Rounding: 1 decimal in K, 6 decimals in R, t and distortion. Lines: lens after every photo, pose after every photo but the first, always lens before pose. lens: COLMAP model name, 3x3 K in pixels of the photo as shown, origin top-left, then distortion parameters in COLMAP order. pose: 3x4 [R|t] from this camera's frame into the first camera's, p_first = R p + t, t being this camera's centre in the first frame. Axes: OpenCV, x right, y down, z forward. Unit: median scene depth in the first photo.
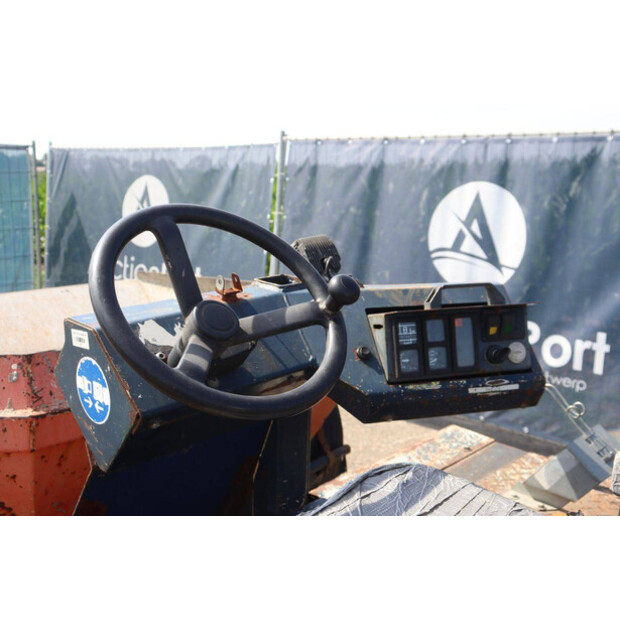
lens RADIAL K [[680.7, 0, 310.0], [0, 680.7, 310.0], [0, 0, 1]] dist [-0.000136, 0.022121]
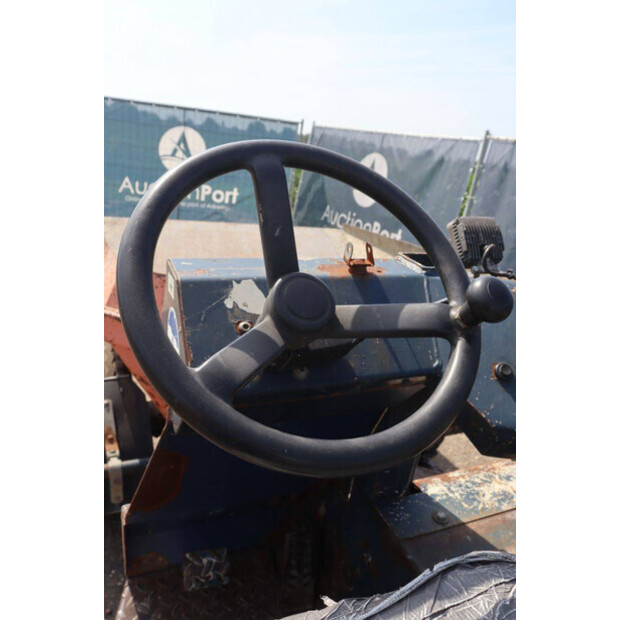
lens RADIAL K [[503.7, 0, 308.0], [0, 503.7, 309.7], [0, 0, 1]] dist [-0.181934, 0.157437]
pose [[0.922655, 0.222786, -0.314760, 0.031695], [-0.190427, 0.972992, 0.130480, -0.038984], [0.335327, -0.060449, 0.940160, 0.385295]]
